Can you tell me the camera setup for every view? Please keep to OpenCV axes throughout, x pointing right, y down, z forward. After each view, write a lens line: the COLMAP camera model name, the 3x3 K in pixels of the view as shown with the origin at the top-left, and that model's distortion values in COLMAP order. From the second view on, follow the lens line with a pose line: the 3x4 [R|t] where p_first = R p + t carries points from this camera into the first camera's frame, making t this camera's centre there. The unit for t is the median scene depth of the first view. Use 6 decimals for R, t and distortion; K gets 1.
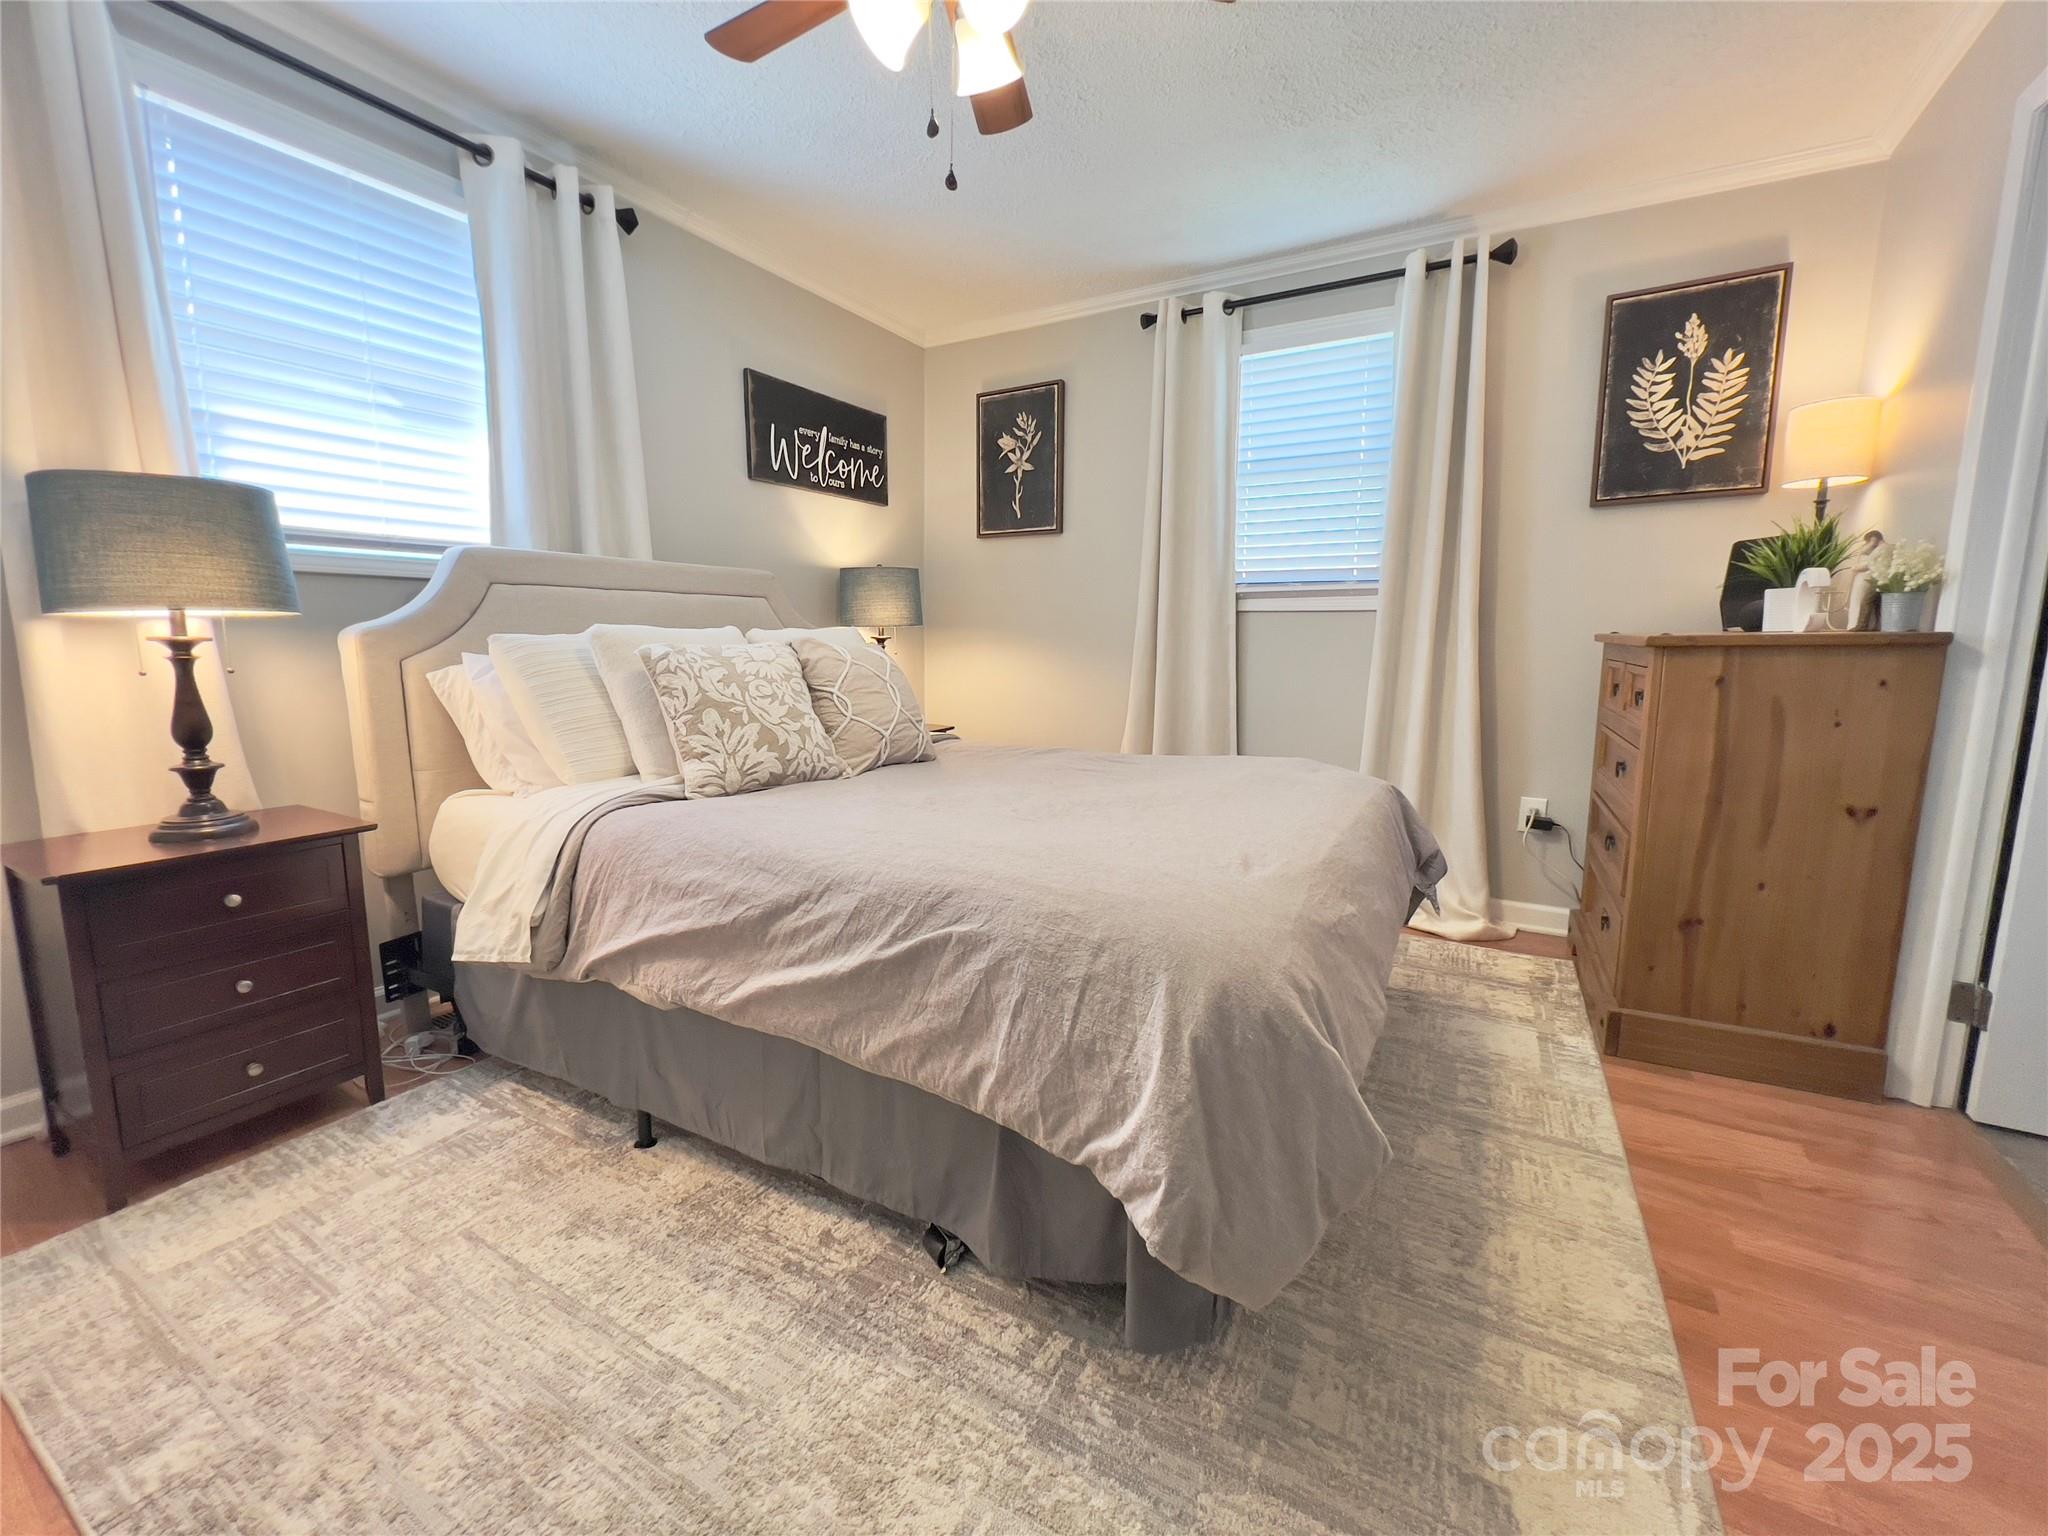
lens RADIAL K [[831.9, 0, 1036.4], [0, 831.9, 759.8], [0, 0, 1]] dist [0.000156, -0.000317]
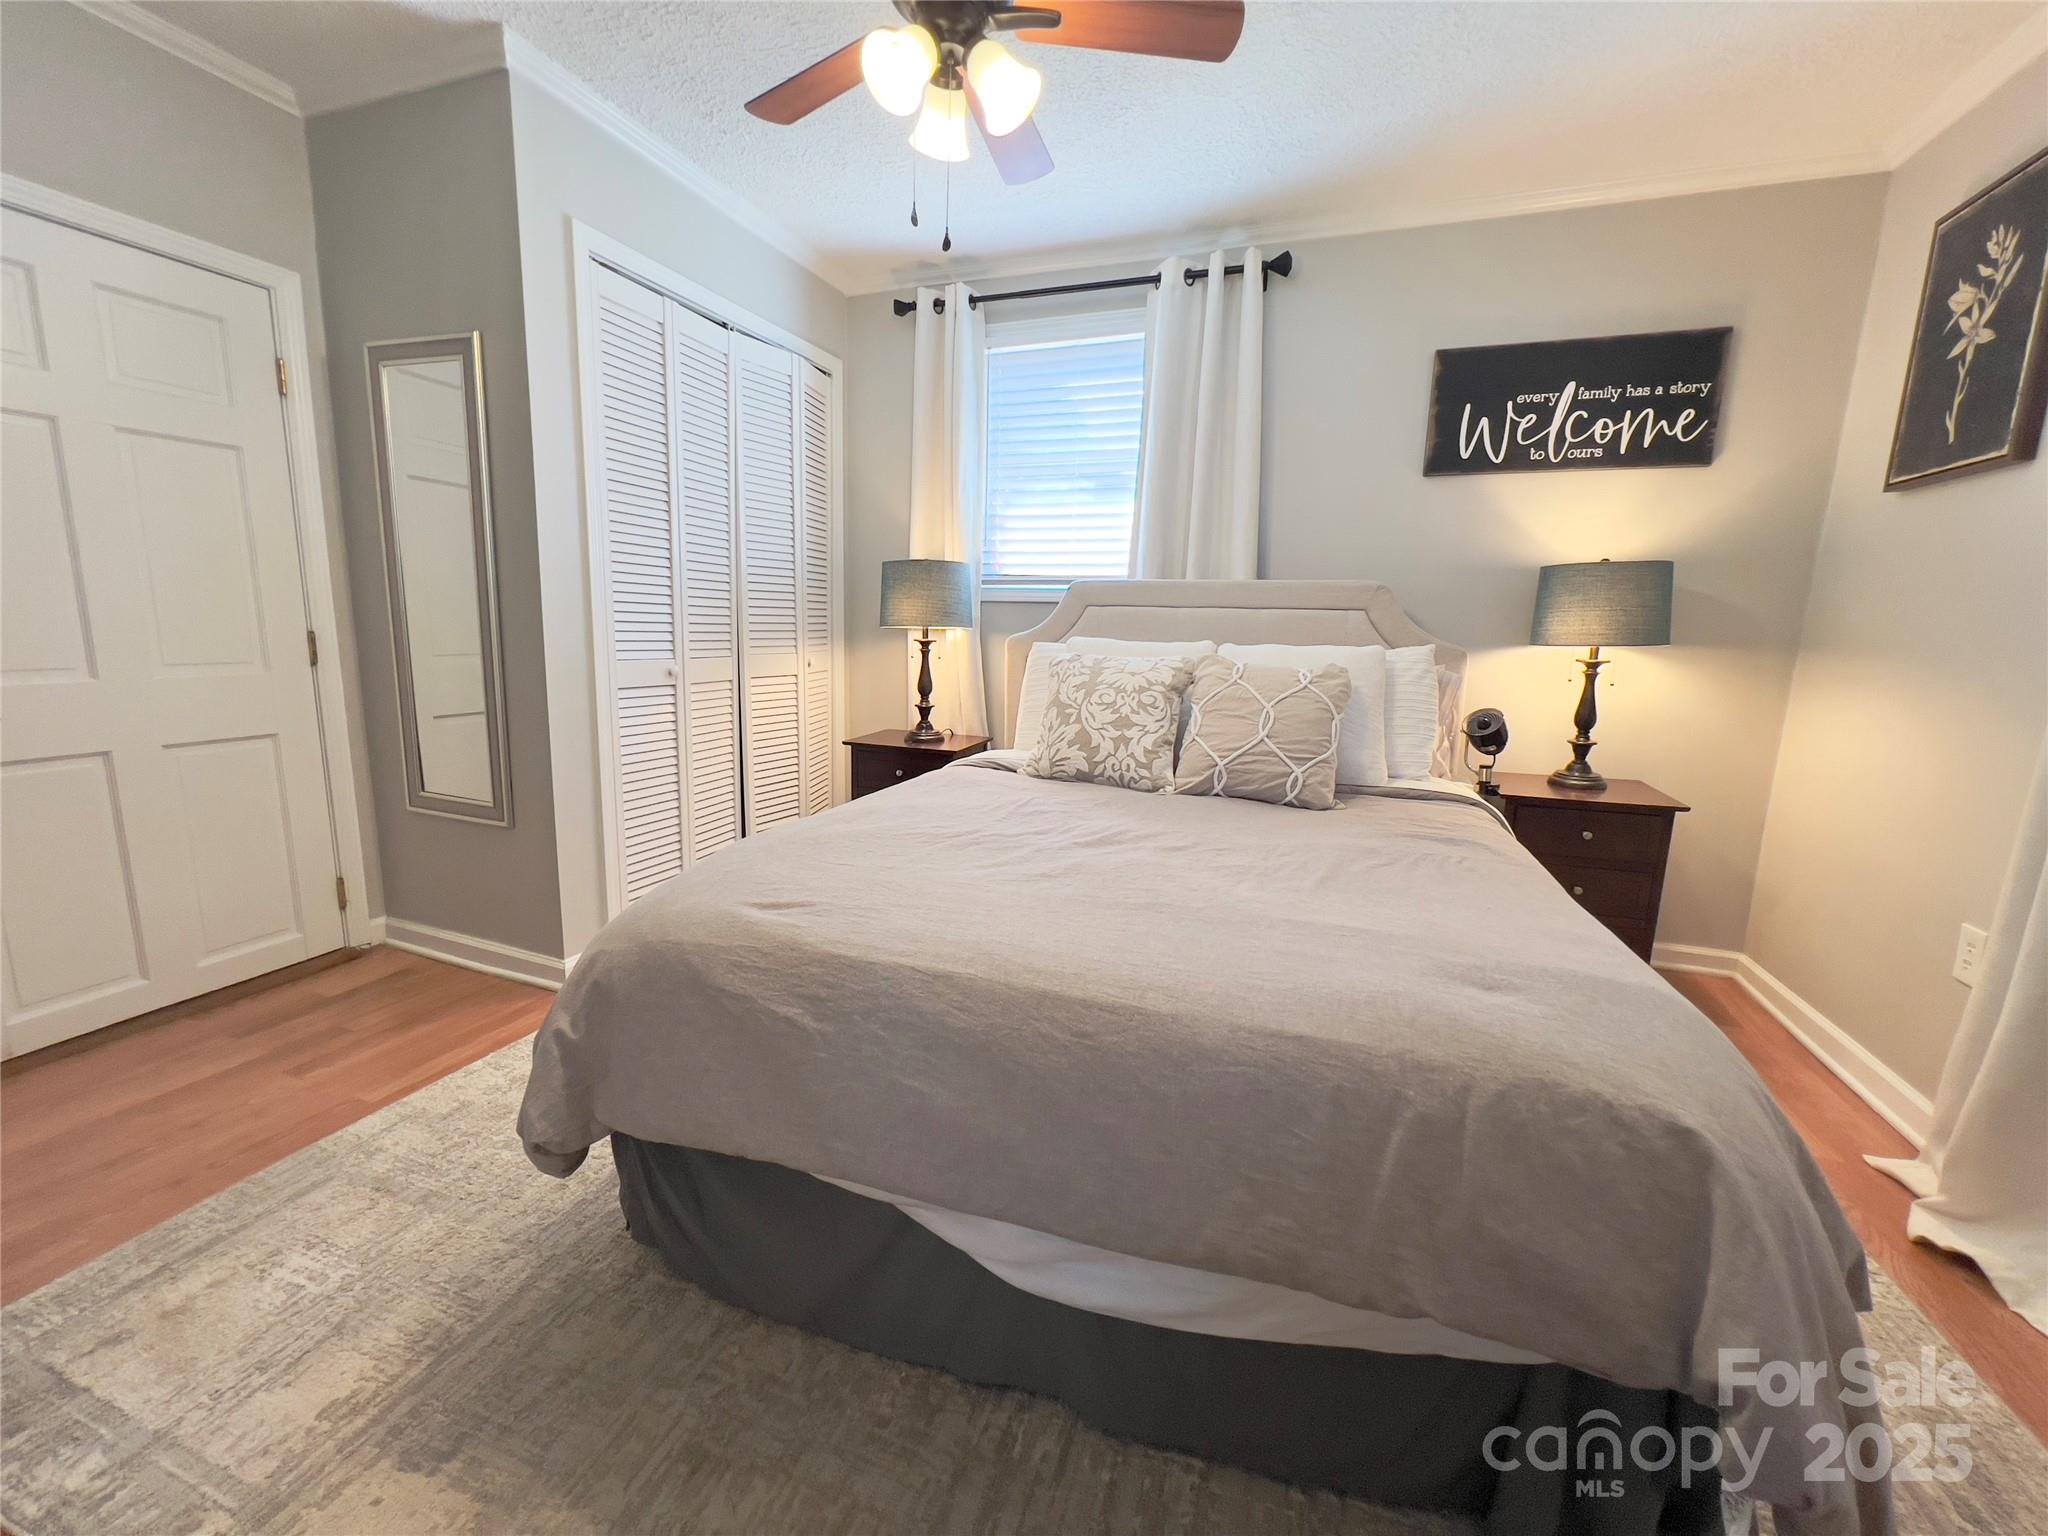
lens RADIAL K [[831.9, 0, 1036.3], [0, 831.9, 770.8], [0, 0, 1]] dist [0.000156, -0.000317]
pose [[0.171727, 0.177971, -0.968936, 0.492739], [-0.167320, 0.974526, 0.149343, -0.090381], [0.970832, 0.136476, 0.197130, 0.449082]]
